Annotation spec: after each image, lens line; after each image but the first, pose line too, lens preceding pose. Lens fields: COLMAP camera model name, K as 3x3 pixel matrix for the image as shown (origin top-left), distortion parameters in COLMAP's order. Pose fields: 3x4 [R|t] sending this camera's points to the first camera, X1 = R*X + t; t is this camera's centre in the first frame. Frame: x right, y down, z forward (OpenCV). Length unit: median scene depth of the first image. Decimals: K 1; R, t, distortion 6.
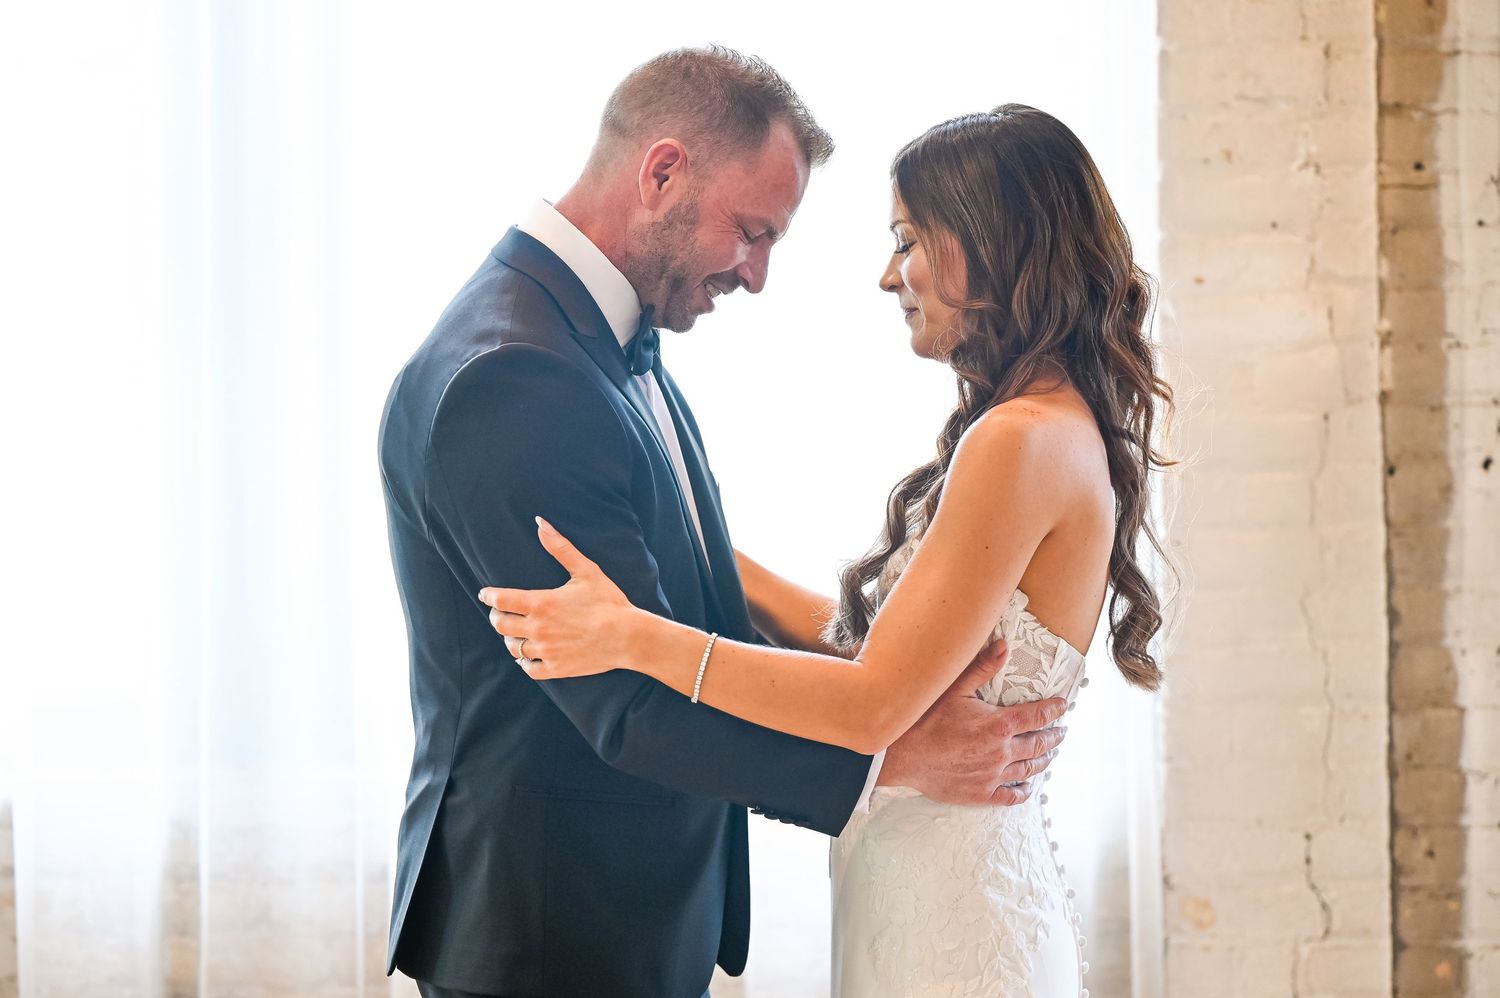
lens RADIAL K [[4210.8, 0, 695.2], [0, 4210.8, 504.7], [0, 0, 1]] dist [-0.018770, 0.000000]
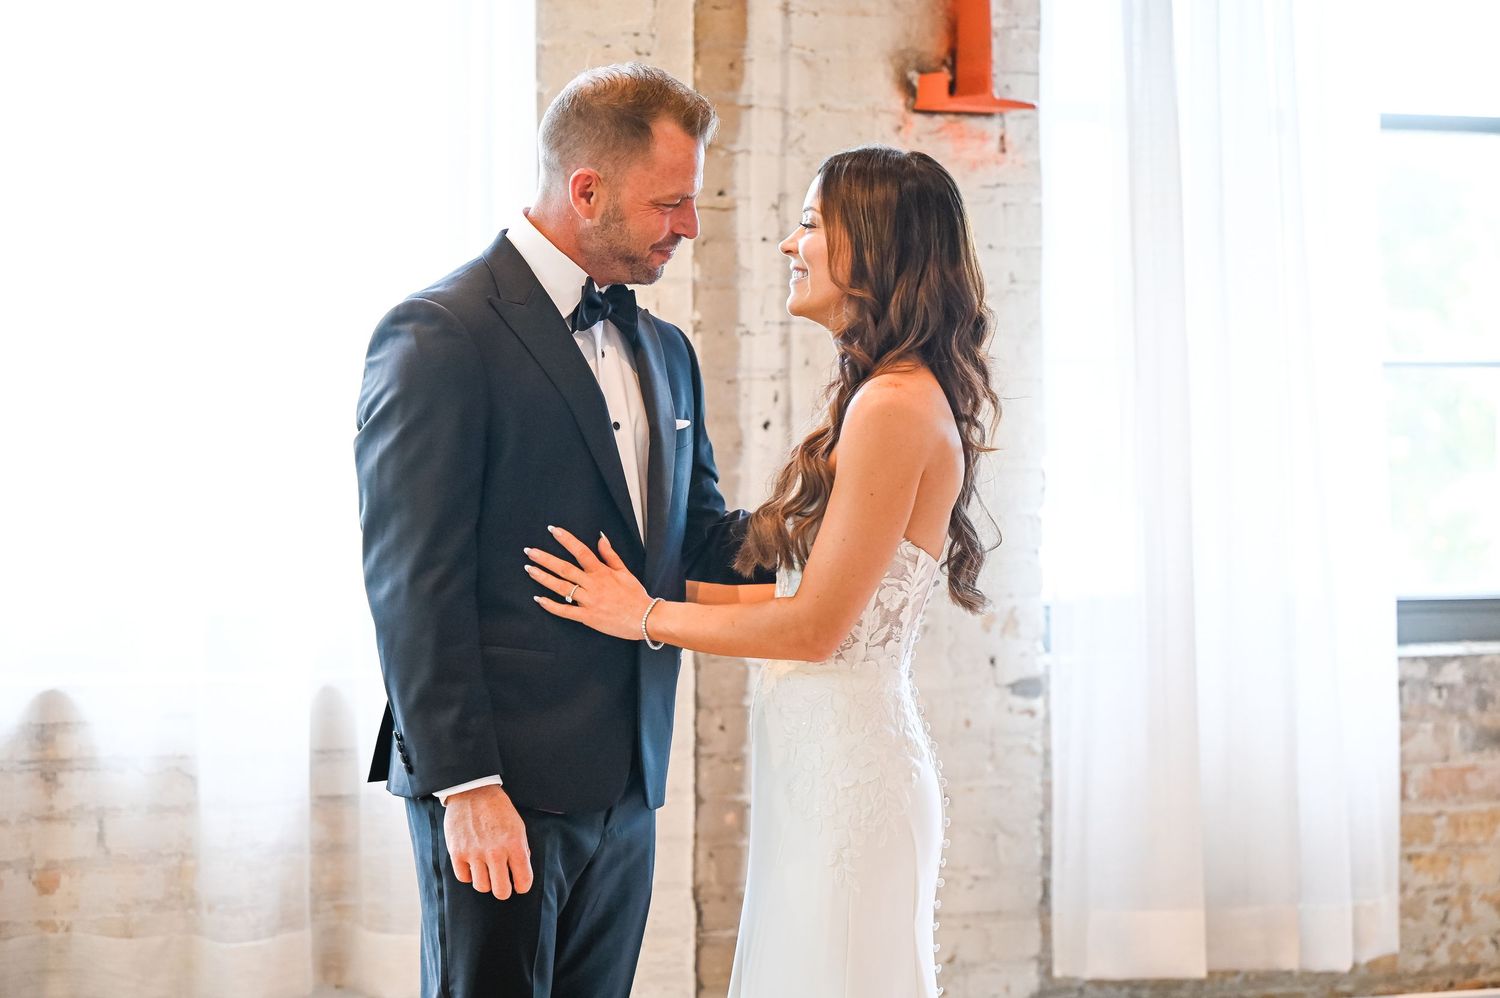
lens RADIAL K [[4025.5, 0, 748.7], [0, 4025.5, 491.6], [0, 0, 1]] dist [-0.065005, 0.000000]
pose [[0.874396, 0.004215, 0.485195, -0.416295], [-0.007869, 0.999954, 0.005496, 0.003880], [-0.485149, -0.008623, 0.874389, -0.078759]]
